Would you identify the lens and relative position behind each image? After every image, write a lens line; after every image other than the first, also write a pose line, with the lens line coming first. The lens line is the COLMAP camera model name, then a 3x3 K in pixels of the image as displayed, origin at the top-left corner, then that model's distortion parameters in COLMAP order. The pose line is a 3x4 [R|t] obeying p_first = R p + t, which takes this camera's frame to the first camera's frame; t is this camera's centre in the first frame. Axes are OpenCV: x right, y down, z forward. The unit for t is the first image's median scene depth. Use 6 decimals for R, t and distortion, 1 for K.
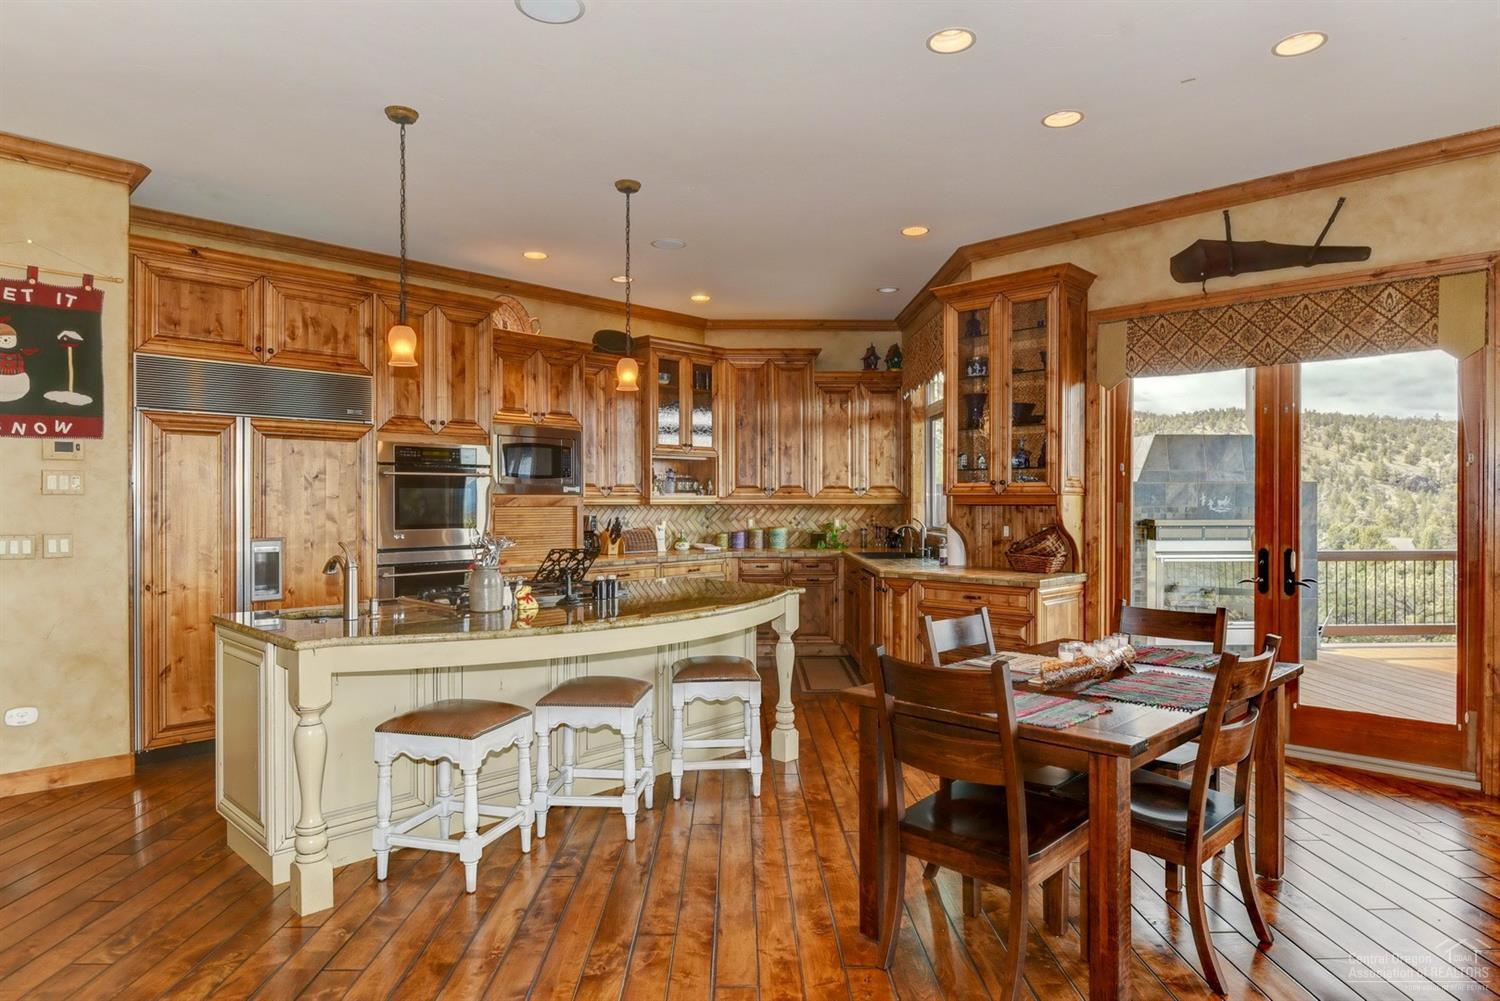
lens RADIAL K [[888.9, 0, 750.0], [0, 888.9, 500.5], [0, 0, 1]] dist [0.000706, 0.000023]
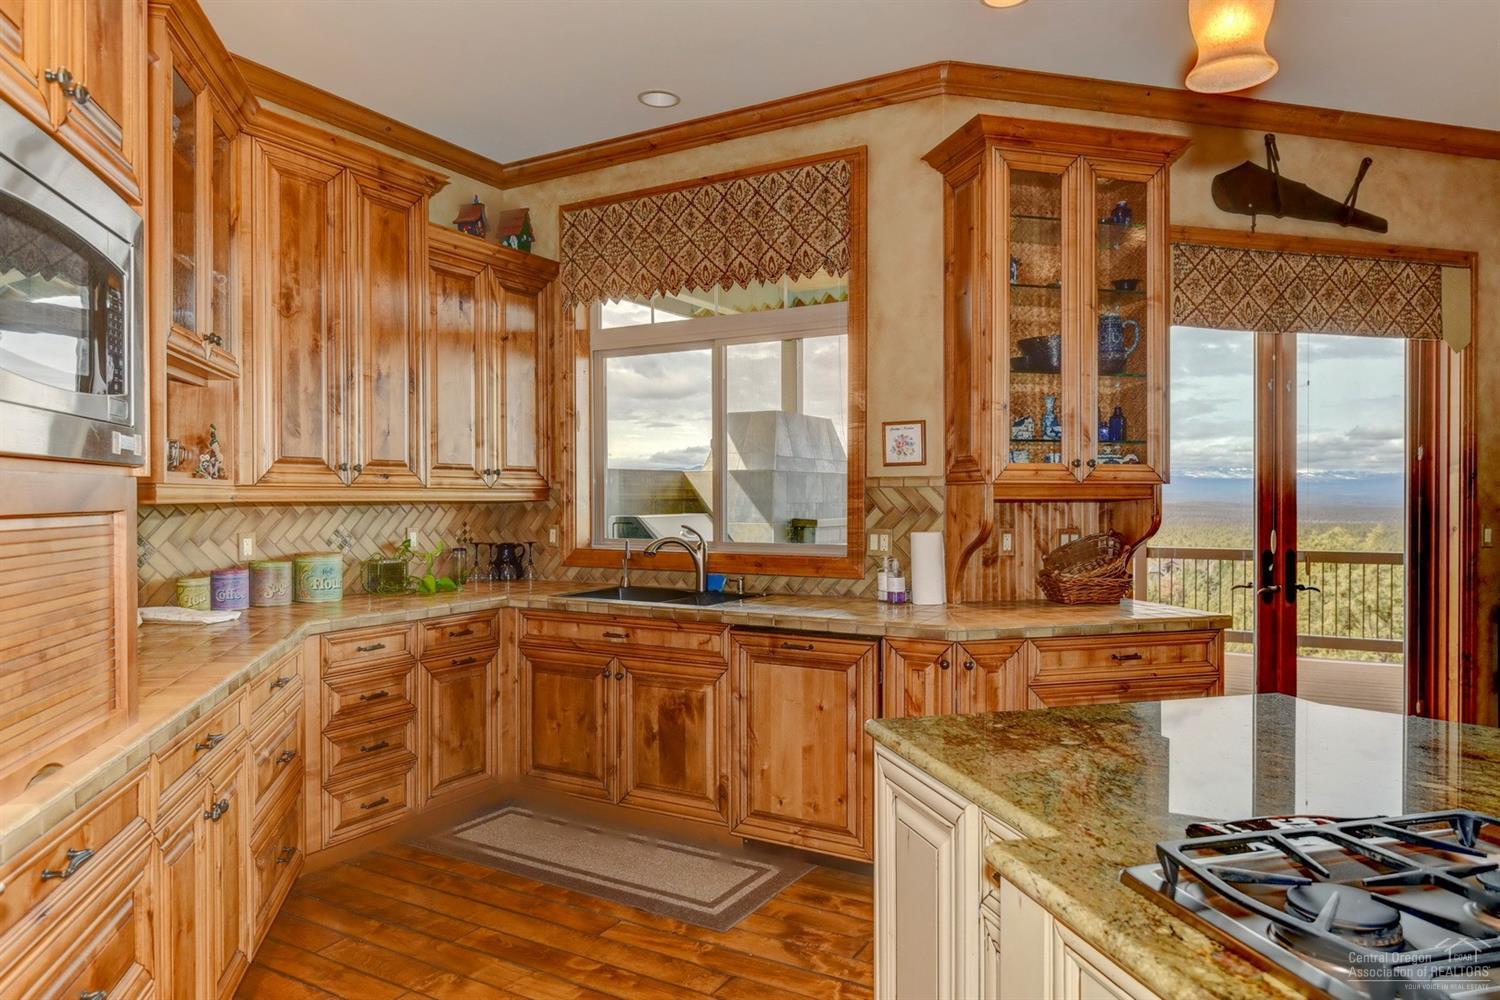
lens RADIAL K [[960.1, 0, 750.0], [0, 960.1, 500.0], [0, 0, 1]] dist [-0.005455, -0.001352]
pose [[0.514838, -0.001523, 0.857286, -0.279988], [0.000640, 0.999999, 0.001392, 0.002873], [-0.857287, -0.000168, 0.514838, 0.588745]]
